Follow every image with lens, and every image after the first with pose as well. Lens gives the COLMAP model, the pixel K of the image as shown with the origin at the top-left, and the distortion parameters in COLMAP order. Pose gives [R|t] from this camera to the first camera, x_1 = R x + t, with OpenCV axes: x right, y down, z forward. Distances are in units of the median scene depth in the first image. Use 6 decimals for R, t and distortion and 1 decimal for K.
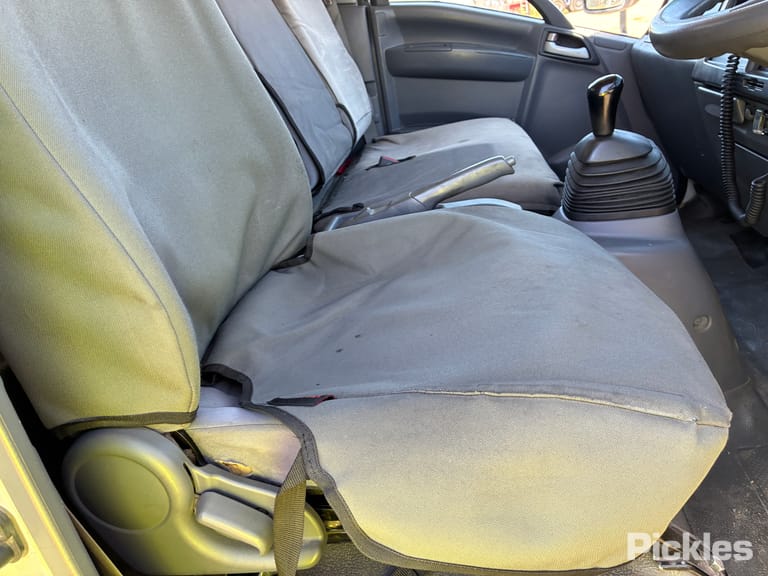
lens RADIAL K [[584.4, 0, 384.0], [0, 584.4, 288.0], [0, 0, 1]] dist [0.047608, -0.061130]
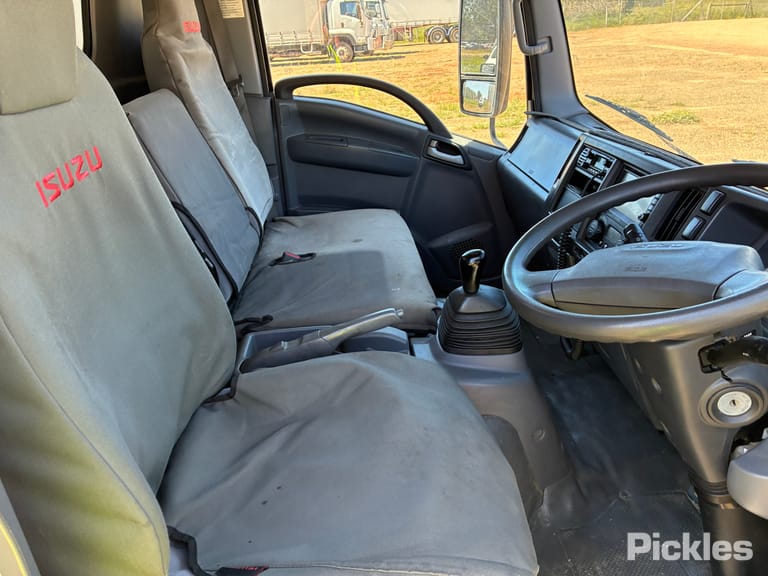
lens RADIAL K [[583.4, 0, 384.0], [0, 583.4, 288.0], [0, 0, 1]] dist [0.027935, -0.001362]
pose [[0.977638, 0.037379, 0.206948, -0.039501], [-0.035179, 0.999279, -0.014299, -0.126655], [-0.207334, 0.006699, 0.978247, -0.105947]]
